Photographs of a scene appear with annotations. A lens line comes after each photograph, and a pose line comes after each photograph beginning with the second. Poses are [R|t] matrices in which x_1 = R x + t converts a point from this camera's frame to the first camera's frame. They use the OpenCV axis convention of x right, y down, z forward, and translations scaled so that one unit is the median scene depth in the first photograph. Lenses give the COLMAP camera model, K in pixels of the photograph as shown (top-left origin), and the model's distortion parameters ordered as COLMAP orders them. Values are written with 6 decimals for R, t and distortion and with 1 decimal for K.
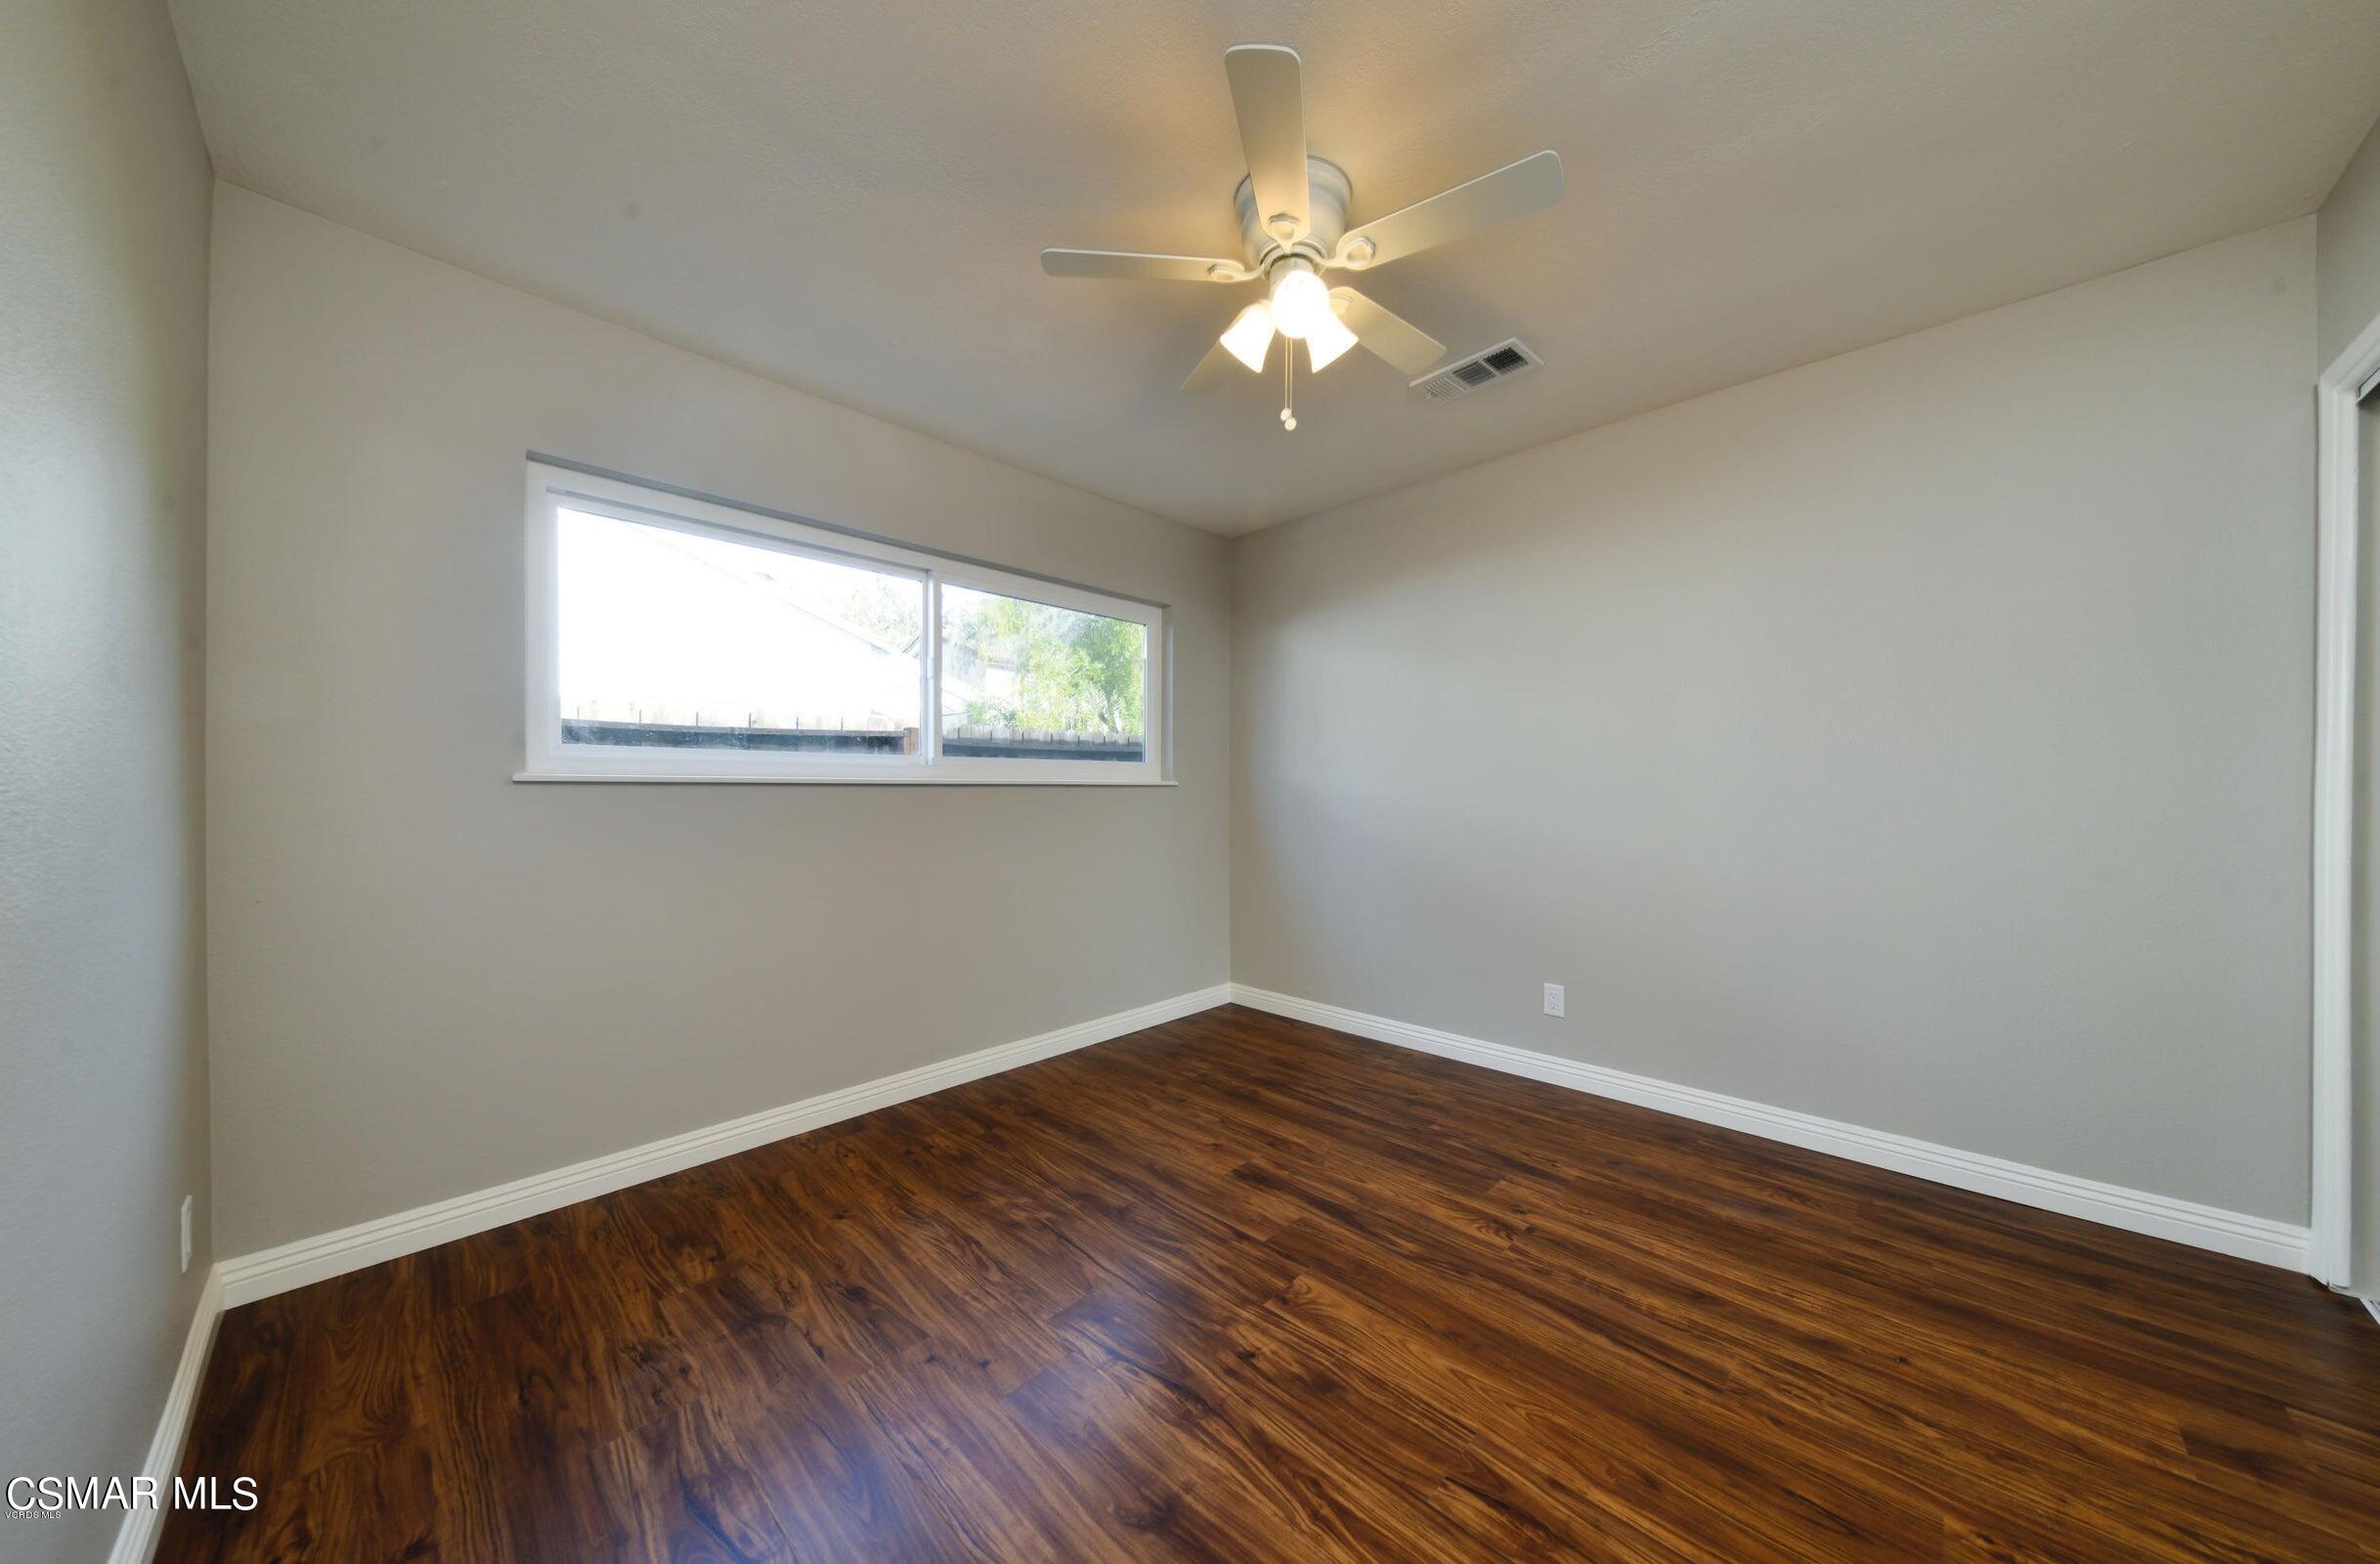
lens RADIAL K [[777.2, 0, 1200.5], [0, 777.2, 791.5], [0, 0, 1]] dist [0.037648, -0.009198]
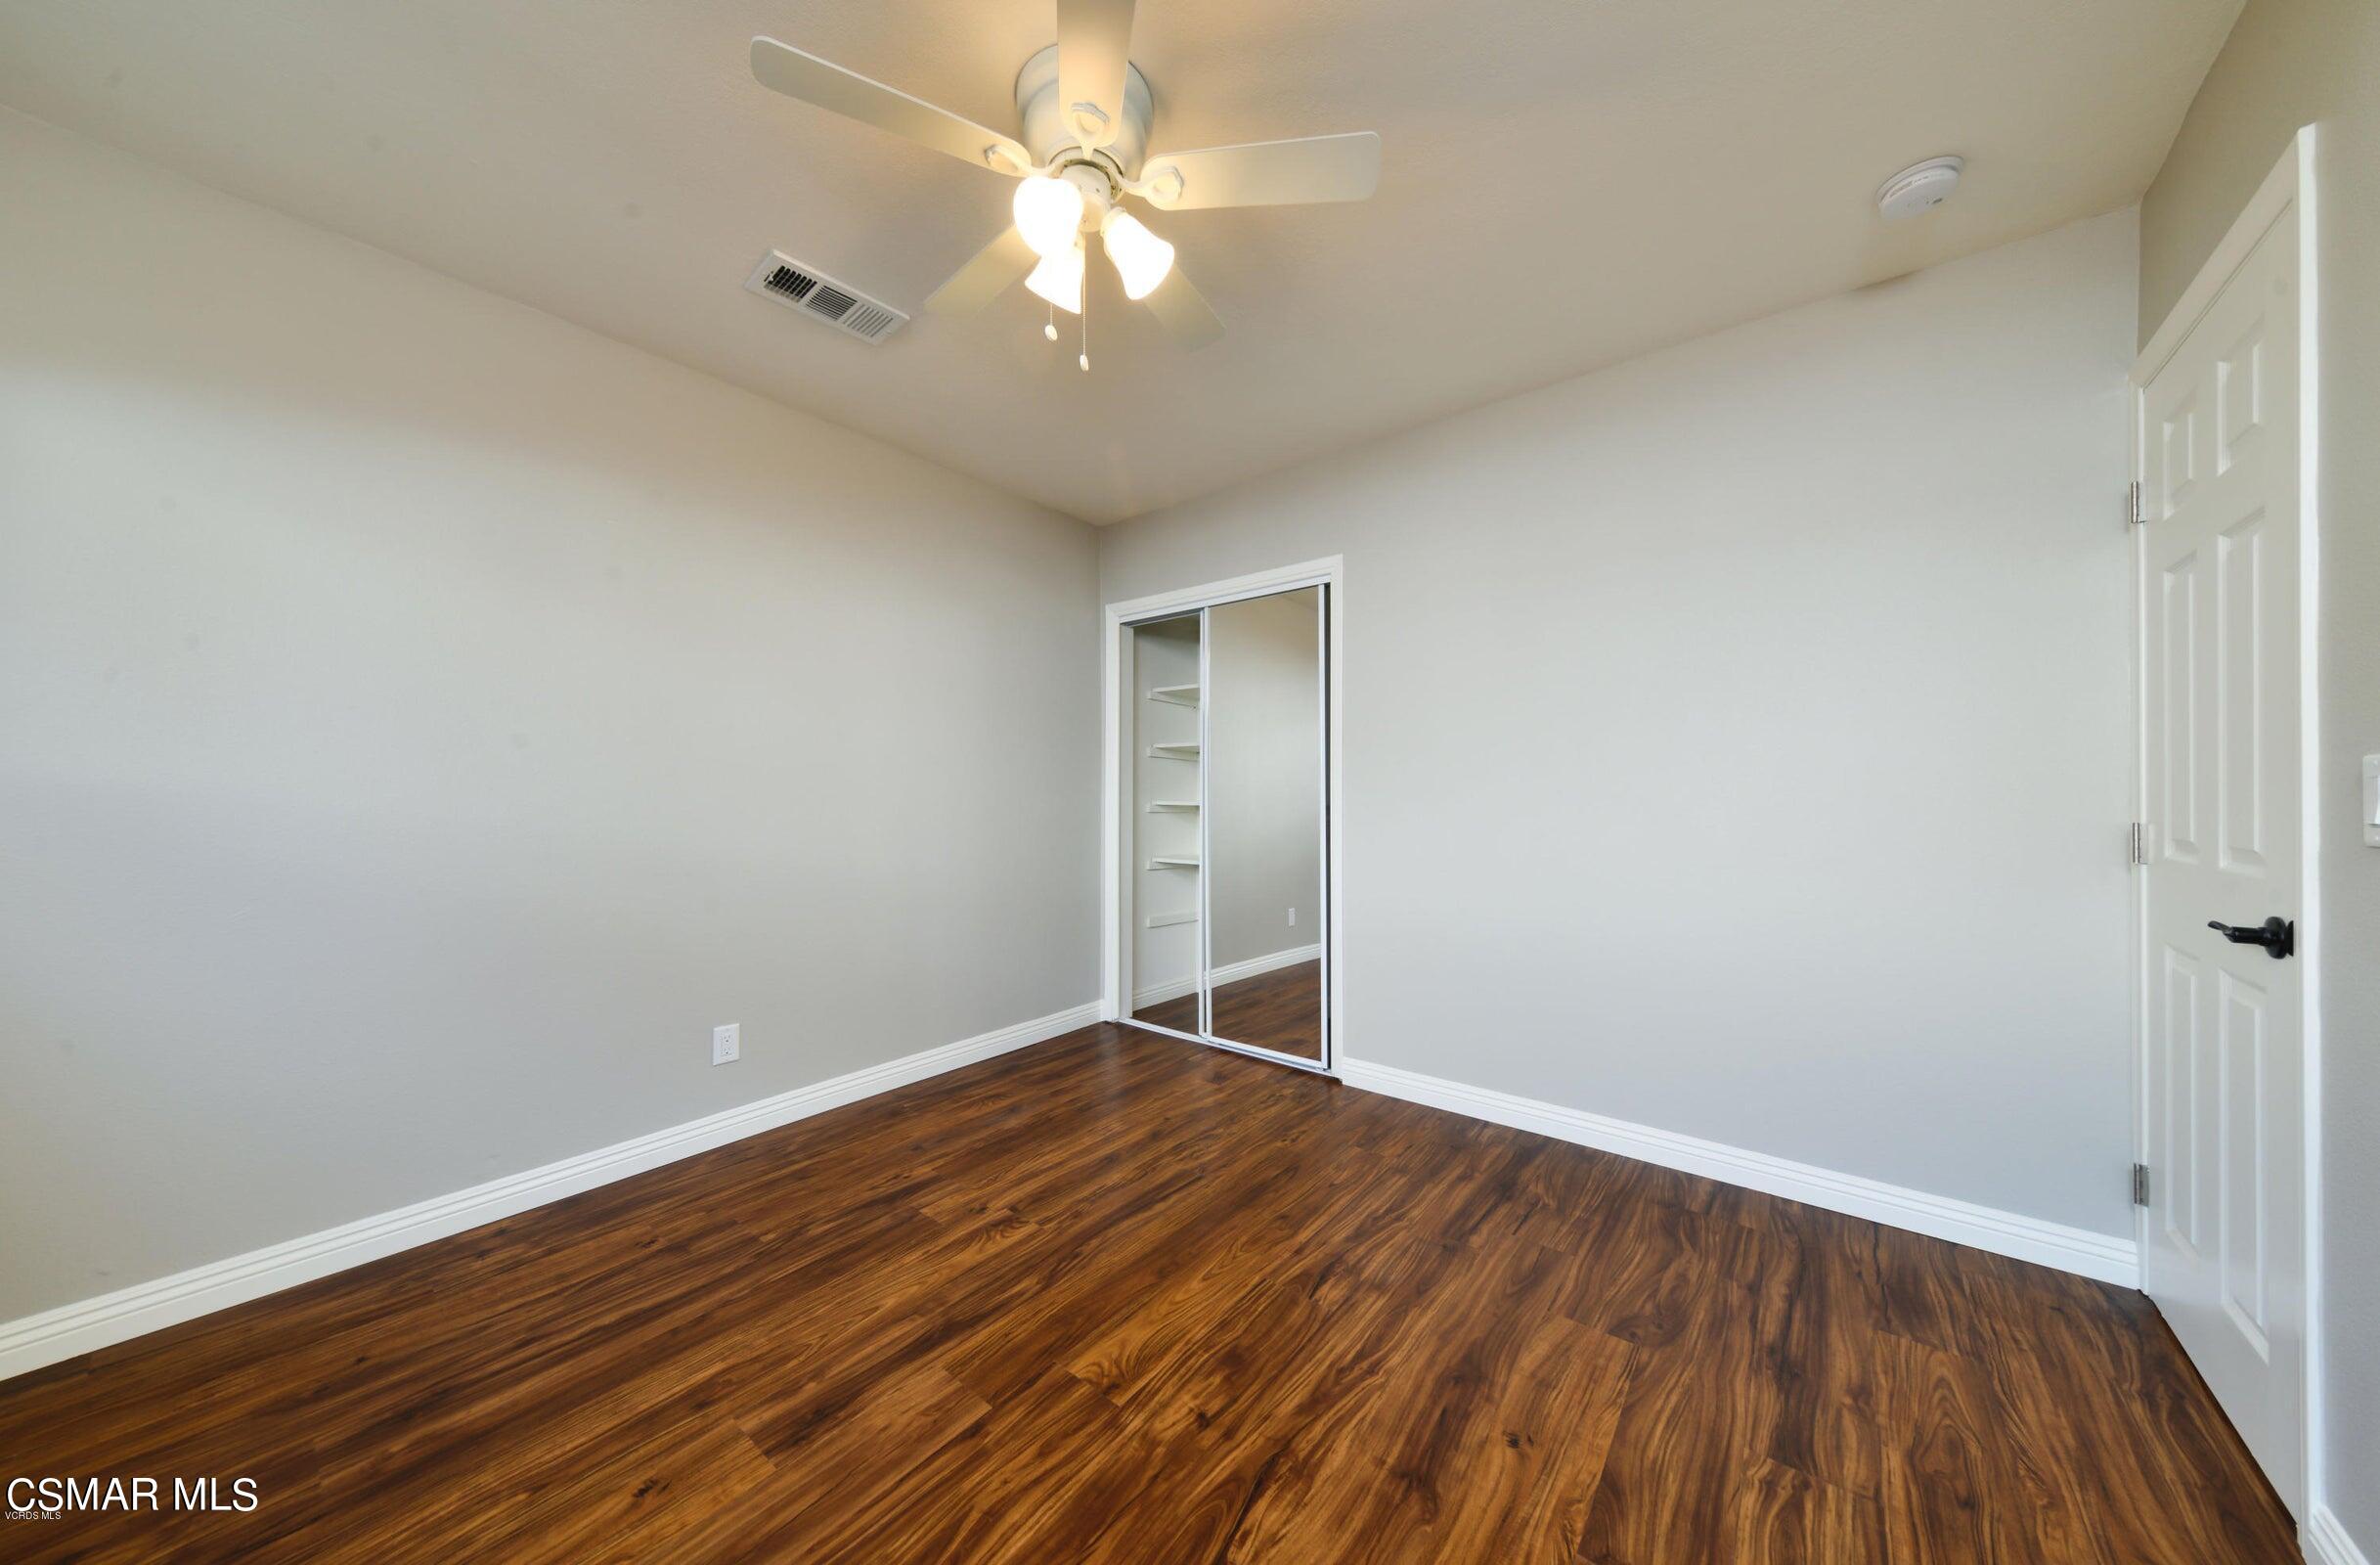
lens RADIAL K [[777.3, 0, 1200.5], [0, 777.3, 792.0], [0, 0, 1]] dist [0.037648, -0.009198]
pose [[-0.098184, 0.007958, 0.995136, -0.731531], [-0.000762, 0.999967, -0.008072, 0.001710], [-0.995168, -0.001550, -0.098175, 0.940661]]
